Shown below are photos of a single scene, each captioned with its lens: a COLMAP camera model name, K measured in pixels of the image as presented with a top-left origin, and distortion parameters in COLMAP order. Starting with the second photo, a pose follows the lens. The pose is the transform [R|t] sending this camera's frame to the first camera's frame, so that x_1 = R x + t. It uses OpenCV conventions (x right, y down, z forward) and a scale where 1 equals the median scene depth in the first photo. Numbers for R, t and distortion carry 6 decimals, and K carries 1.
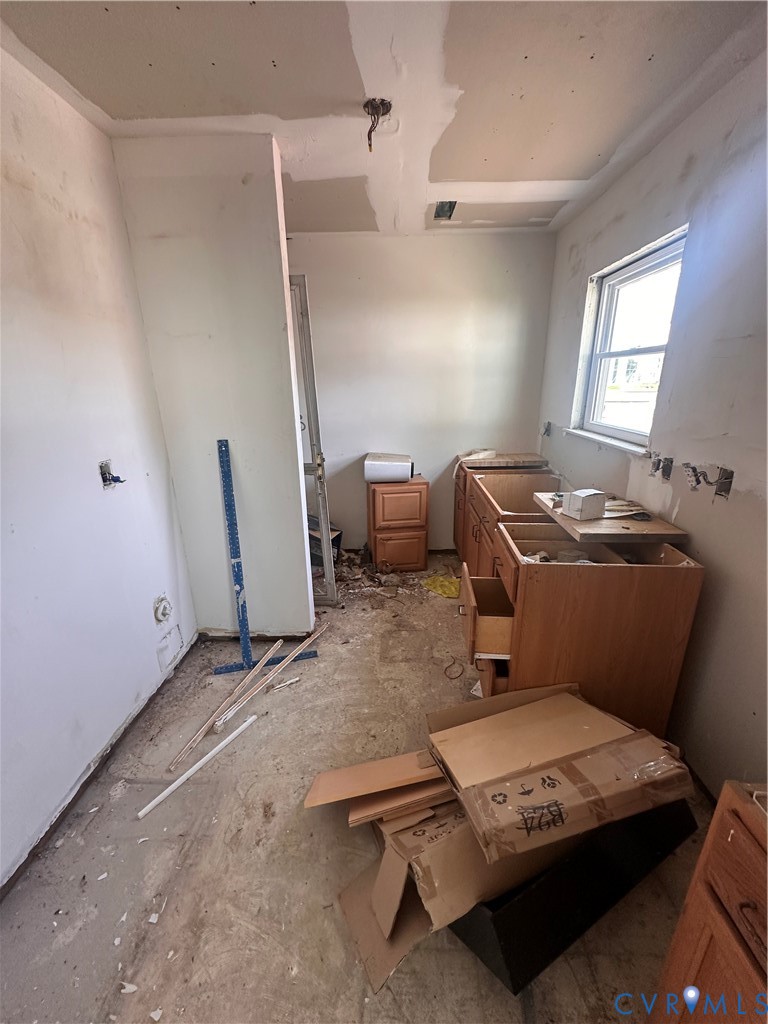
lens RADIAL K [[406.0, 0, 384.0], [0, 406.0, 512.0], [0, 0, 1]] dist [-0.002610, -0.000182]
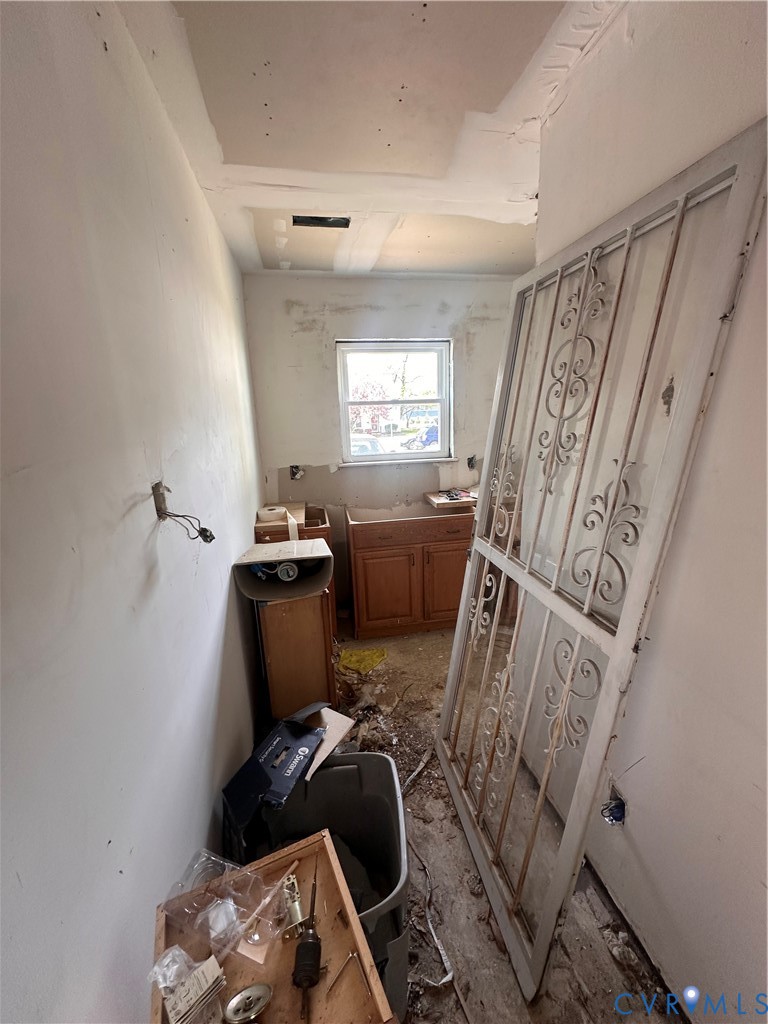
lens RADIAL K [[406.0, 0, 384.0], [0, 406.0, 512.0], [0, 0, 1]] dist [-0.002610, -0.000182]
pose [[-0.207125, -0.204450, 0.956713, -0.724405], [0.340883, 0.901552, 0.266462, -0.361383], [-0.917005, 0.381318, -0.117041, 1.117861]]
